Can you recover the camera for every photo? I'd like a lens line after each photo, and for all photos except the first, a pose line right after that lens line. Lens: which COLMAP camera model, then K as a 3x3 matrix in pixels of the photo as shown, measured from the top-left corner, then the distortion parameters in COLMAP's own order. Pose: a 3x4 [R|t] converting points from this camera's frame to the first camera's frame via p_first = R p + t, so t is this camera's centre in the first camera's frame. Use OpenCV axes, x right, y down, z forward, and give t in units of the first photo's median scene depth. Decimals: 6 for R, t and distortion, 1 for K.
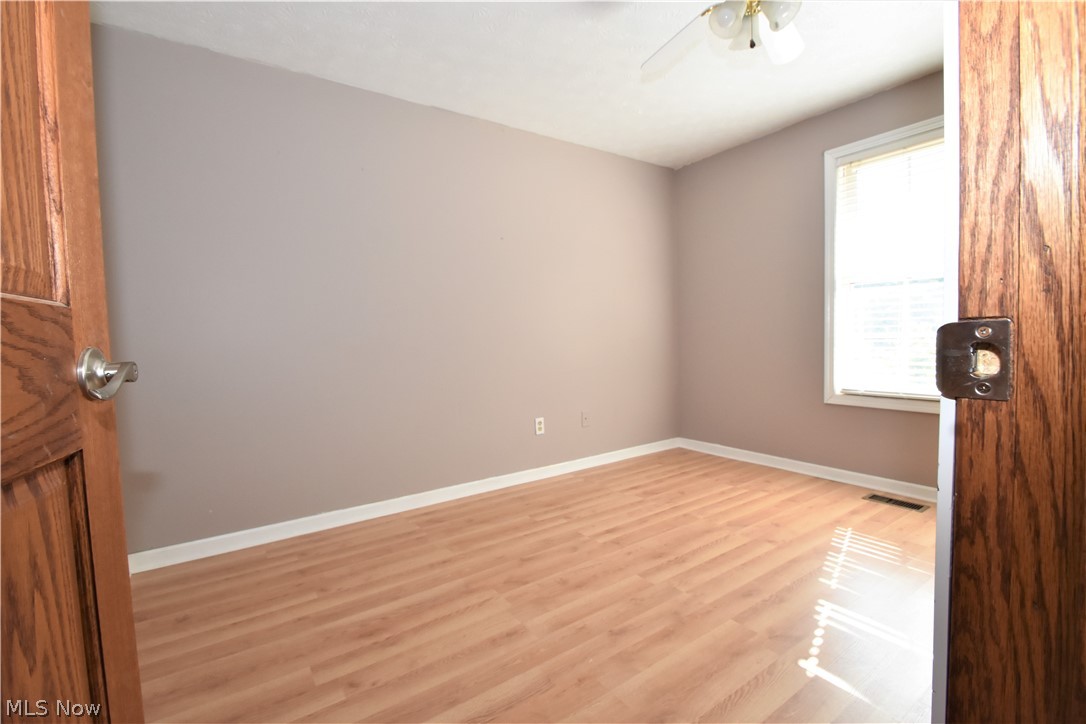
lens RADIAL K [[481.8, 0, 541.0], [0, 481.8, 360.8], [0, 0, 1]] dist [0.002829, 0.000243]
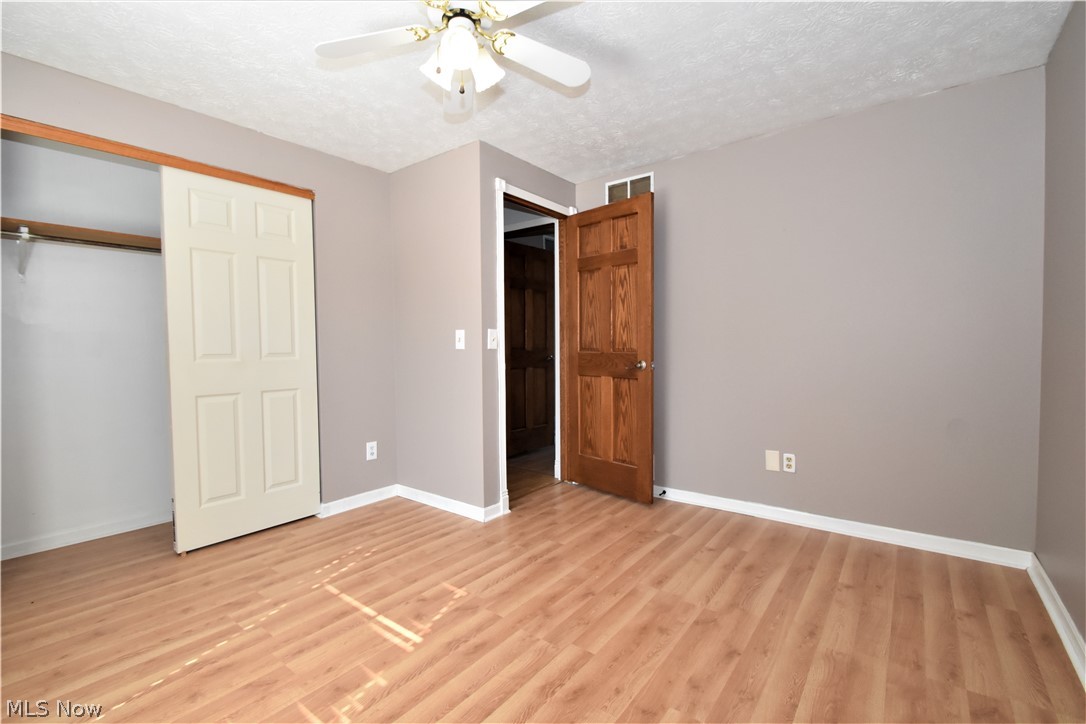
lens RADIAL K [[481.8, 0, 542.6], [0, 481.8, 366.8], [0, 0, 1]] dist [0.002829, 0.000243]
pose [[-0.951968, 0.054793, -0.301256, 0.555323], [0.025516, 0.994633, 0.100275, -0.168804], [0.305134, 0.087772, -0.948256, 1.867543]]
